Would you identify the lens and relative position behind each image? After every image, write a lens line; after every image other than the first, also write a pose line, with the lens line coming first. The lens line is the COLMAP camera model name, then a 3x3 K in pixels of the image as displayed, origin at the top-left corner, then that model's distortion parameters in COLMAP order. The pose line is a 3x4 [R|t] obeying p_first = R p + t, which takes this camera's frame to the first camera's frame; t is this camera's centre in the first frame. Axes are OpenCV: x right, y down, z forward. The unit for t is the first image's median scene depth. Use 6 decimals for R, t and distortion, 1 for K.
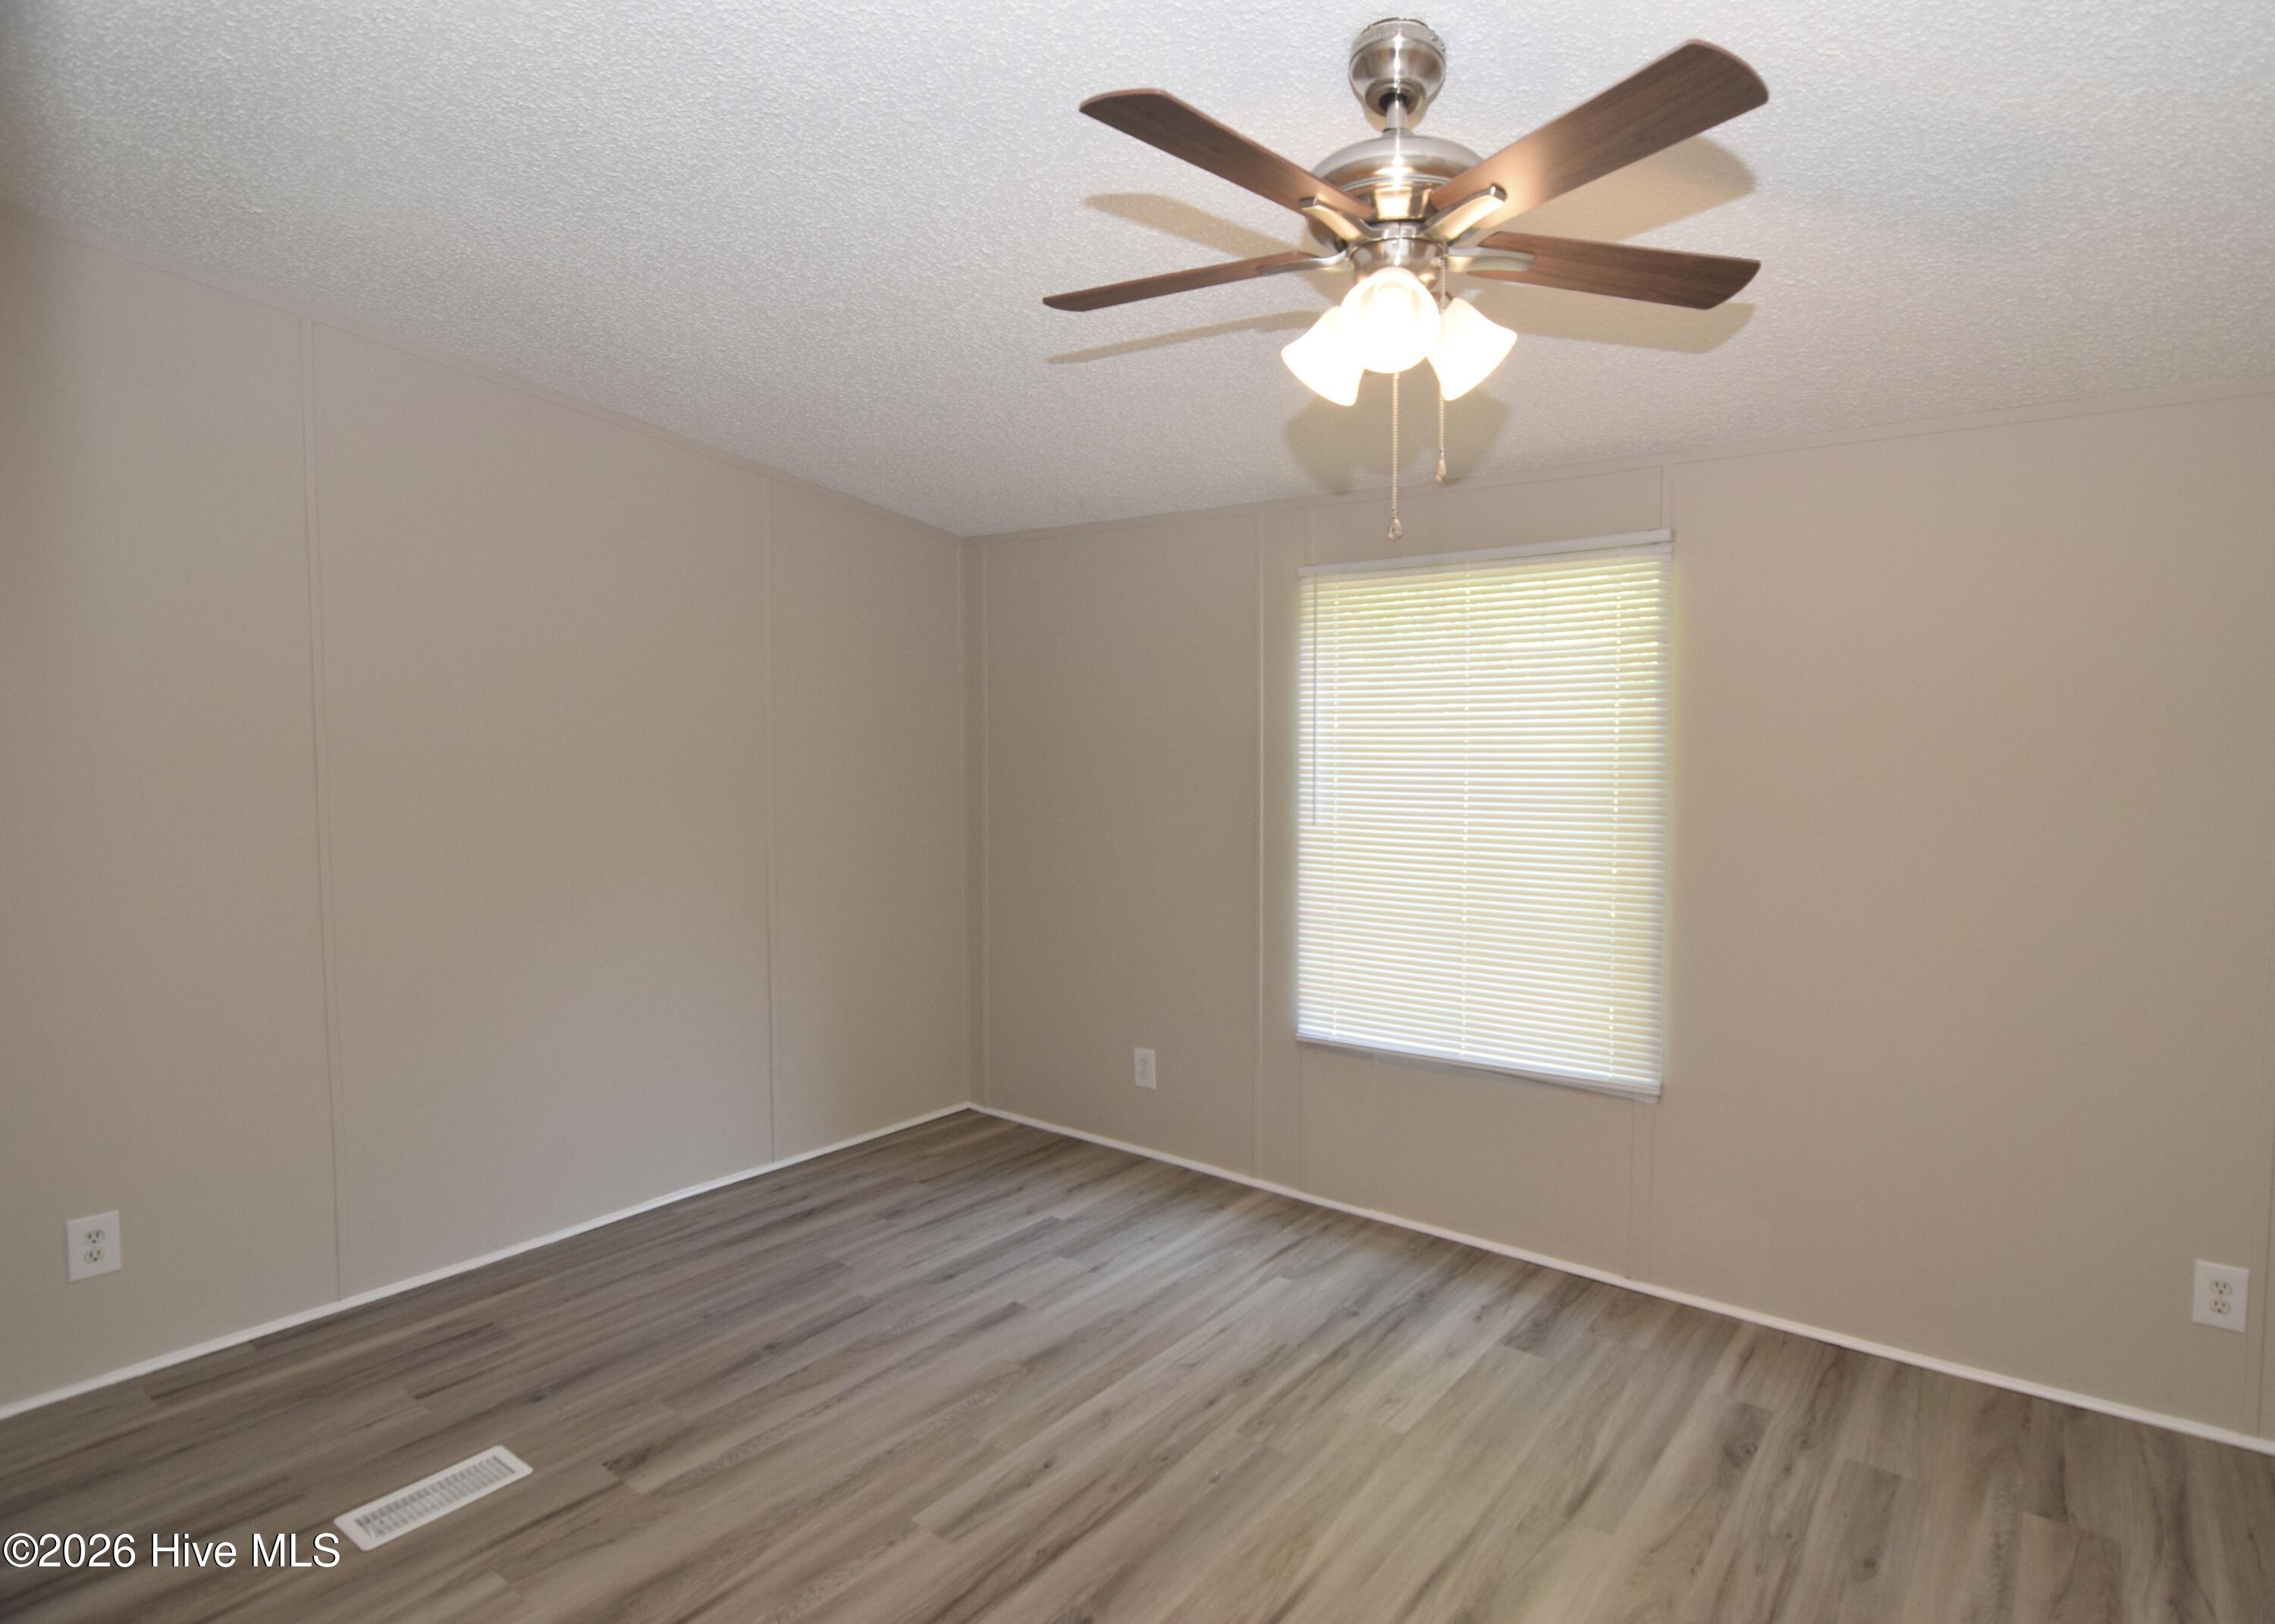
lens RADIAL K [[1170.7, 0, 1093.1], [0, 1170.7, 800.2], [0, 0, 1]] dist [-0.001029, -0.017069]
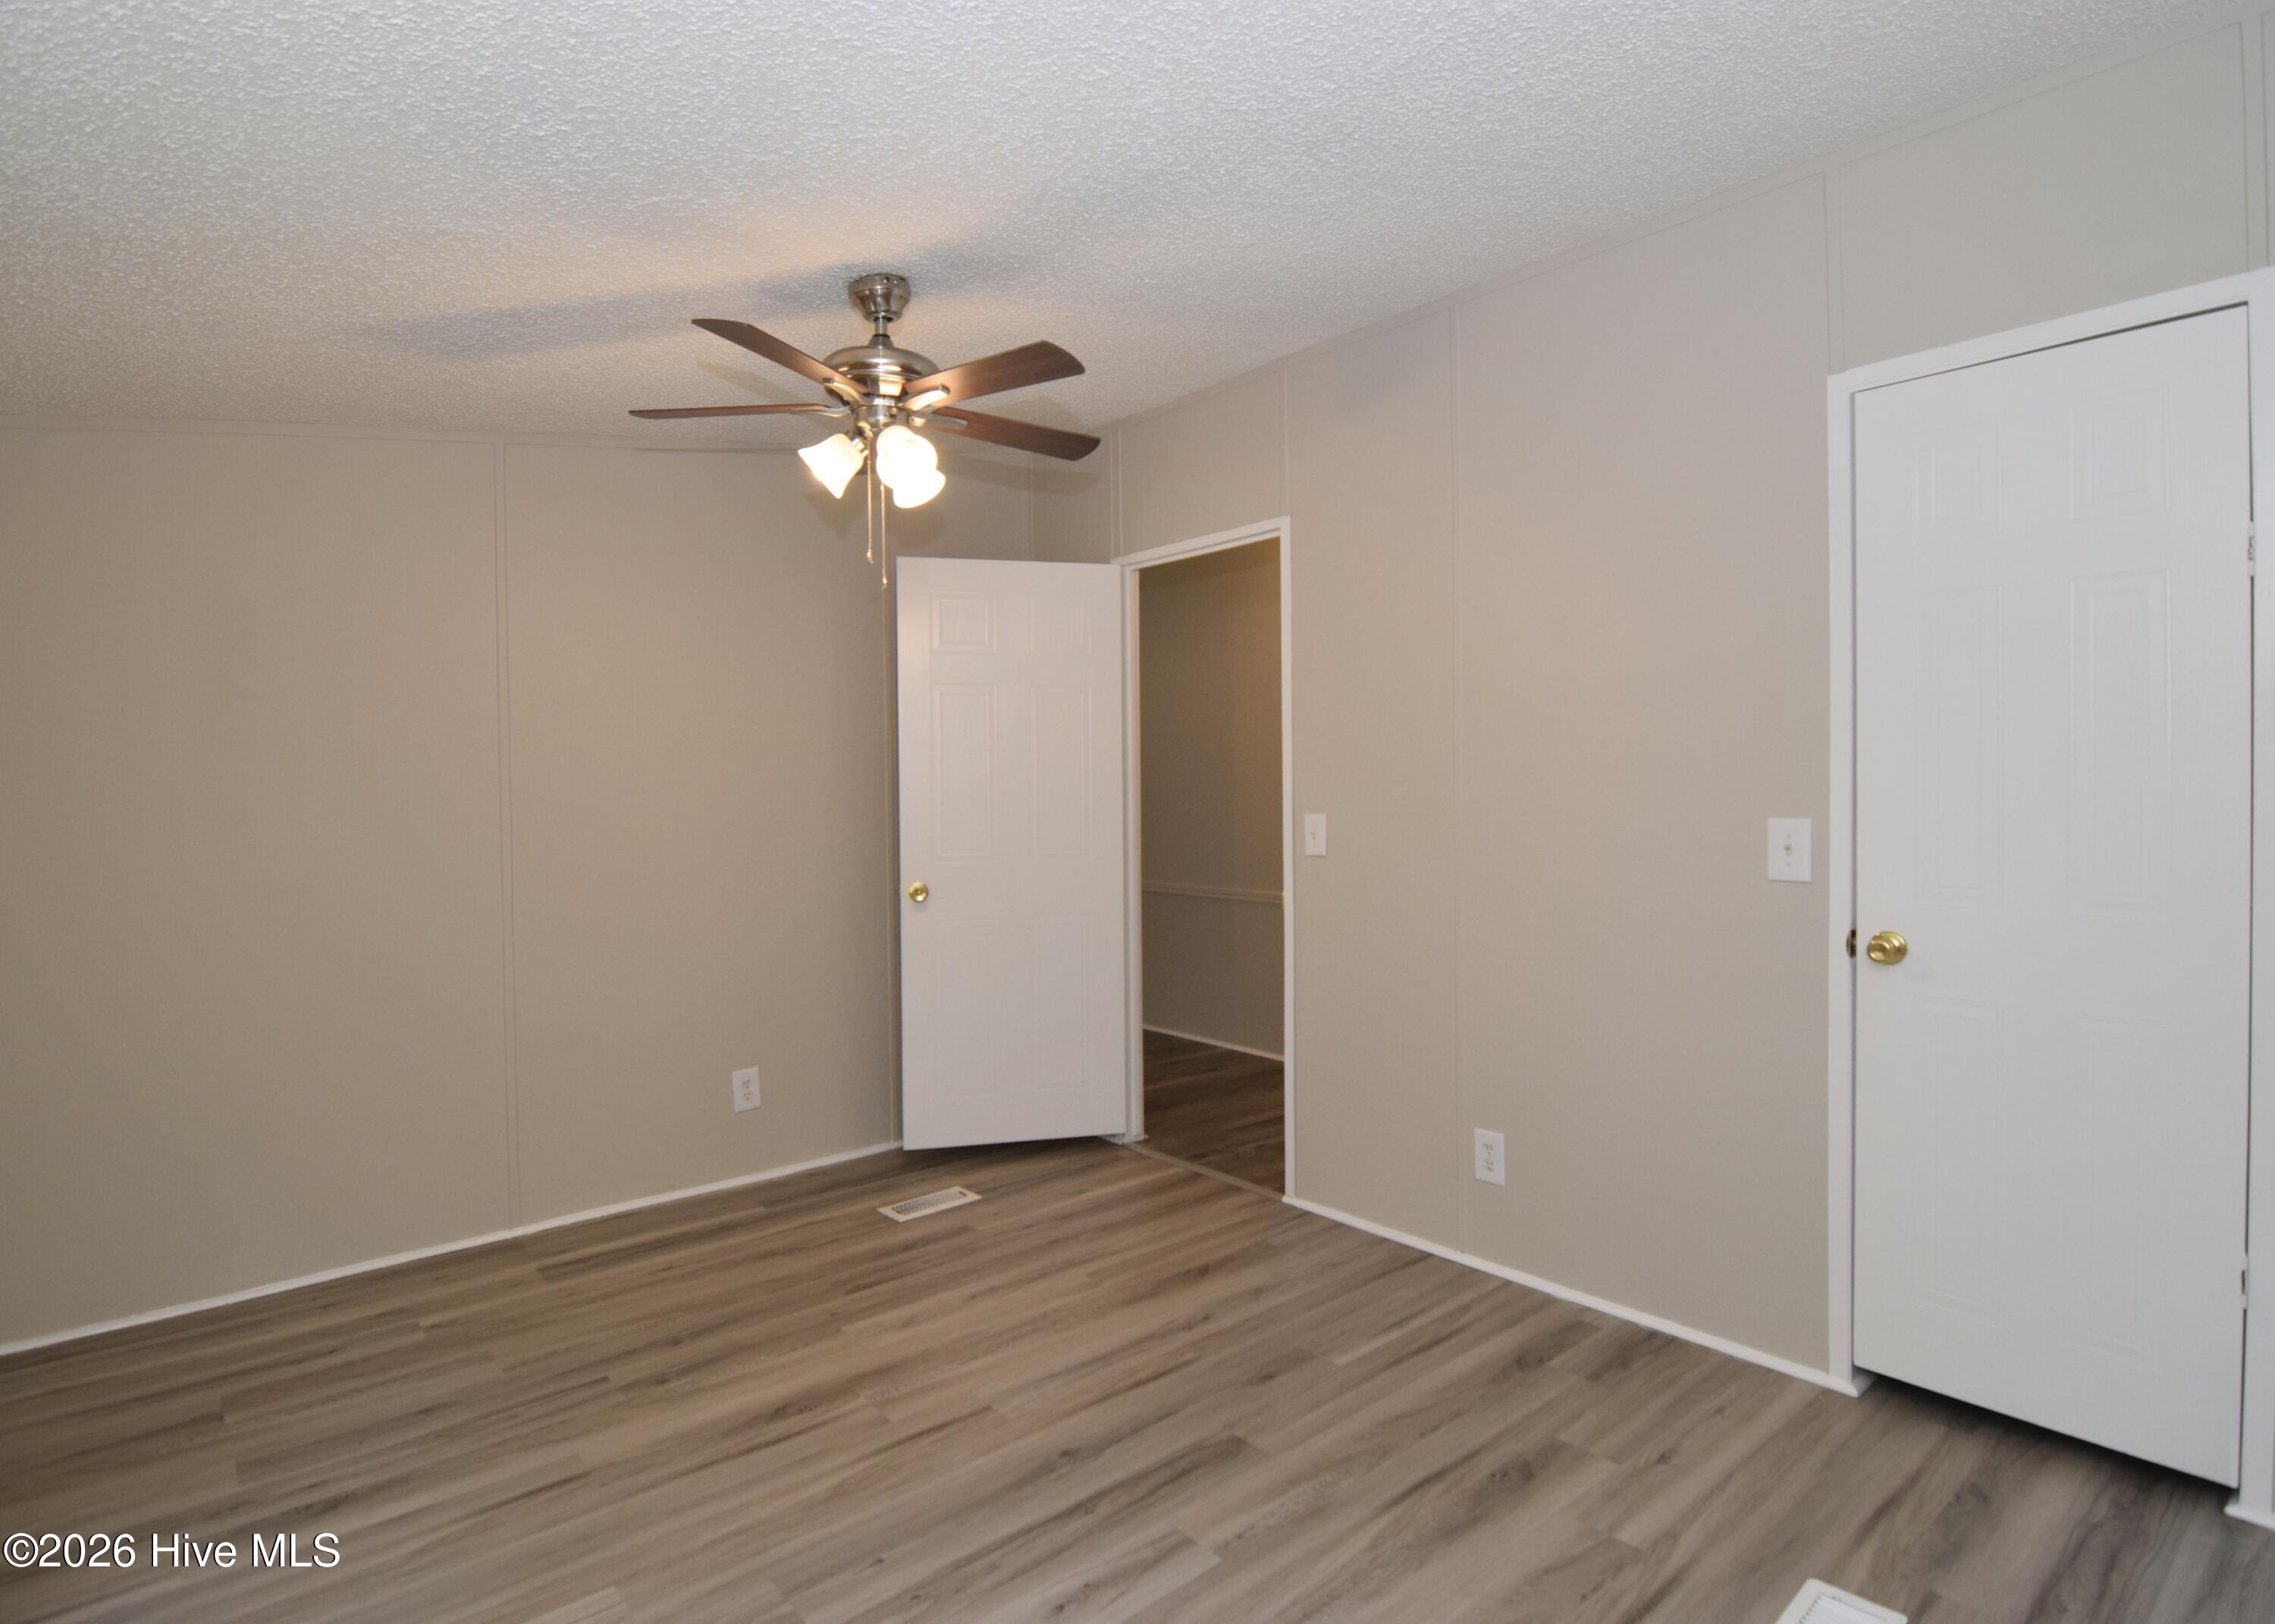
lens RADIAL K [[1170.7, 0, 1093.1], [0, 1170.7, 800.2], [0, 0, 1]] dist [-0.001029, -0.017069]
pose [[-0.982675, 0.010080, 0.185065, -0.235441], [0.023385, 0.997283, 0.069850, -0.045538], [-0.183858, 0.072967, -0.980241, 1.896952]]
